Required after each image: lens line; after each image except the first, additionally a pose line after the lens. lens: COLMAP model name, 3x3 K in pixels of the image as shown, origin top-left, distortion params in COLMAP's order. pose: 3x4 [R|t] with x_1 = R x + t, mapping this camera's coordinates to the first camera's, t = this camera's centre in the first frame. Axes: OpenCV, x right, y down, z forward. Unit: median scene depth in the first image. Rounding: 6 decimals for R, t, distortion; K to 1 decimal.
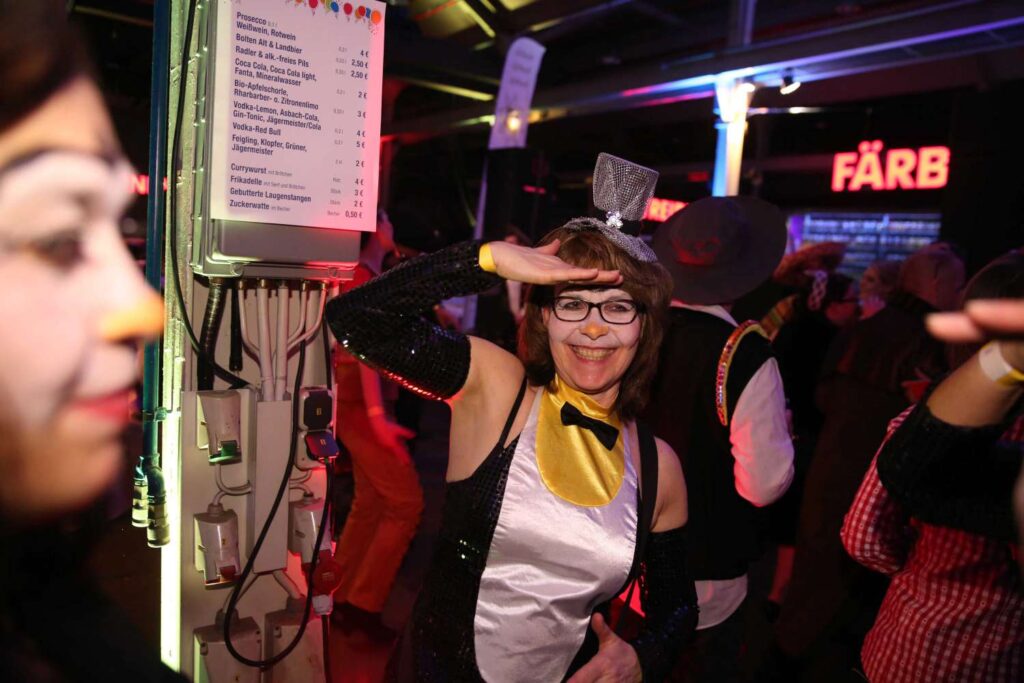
lens RADIAL K [[733.0, 0, 512.0], [0, 733.0, 341.5], [0, 0, 1]] dist [-0.026269, 0.000362]
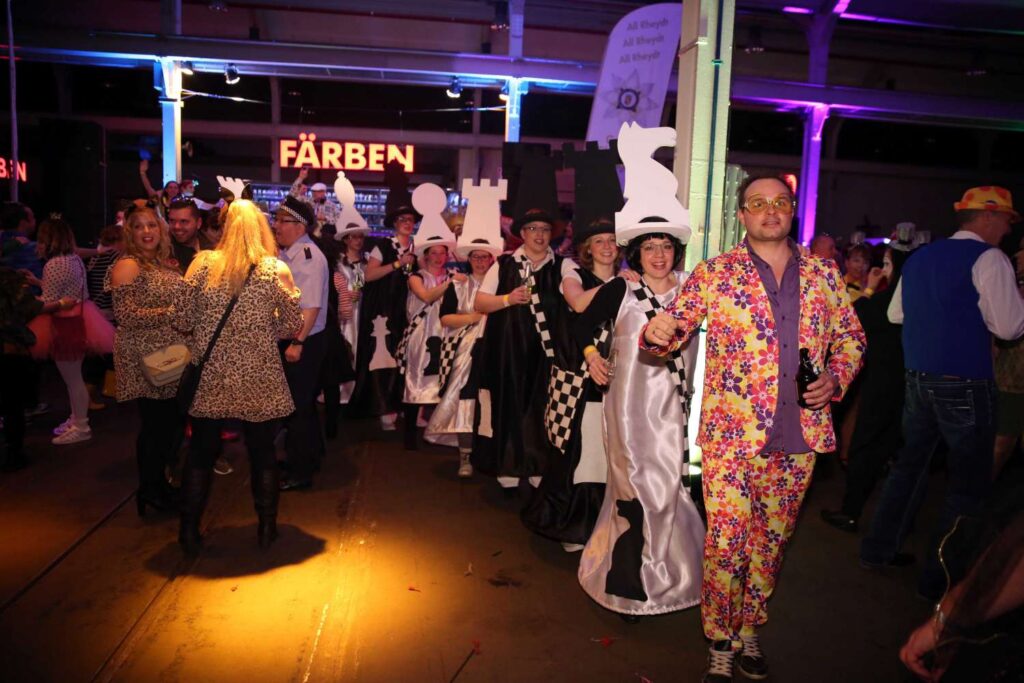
lens RADIAL K [[689.1, 0, 521.4], [0, 689.1, 342.3], [0, 0, 1]] dist [-0.109485, 0.077485]
pose [[0.467525, -0.165264, 0.868394, -0.412259], [0.100769, 0.985929, 0.133380, -0.014378], [-0.878218, 0.025148, 0.477599, 0.043772]]
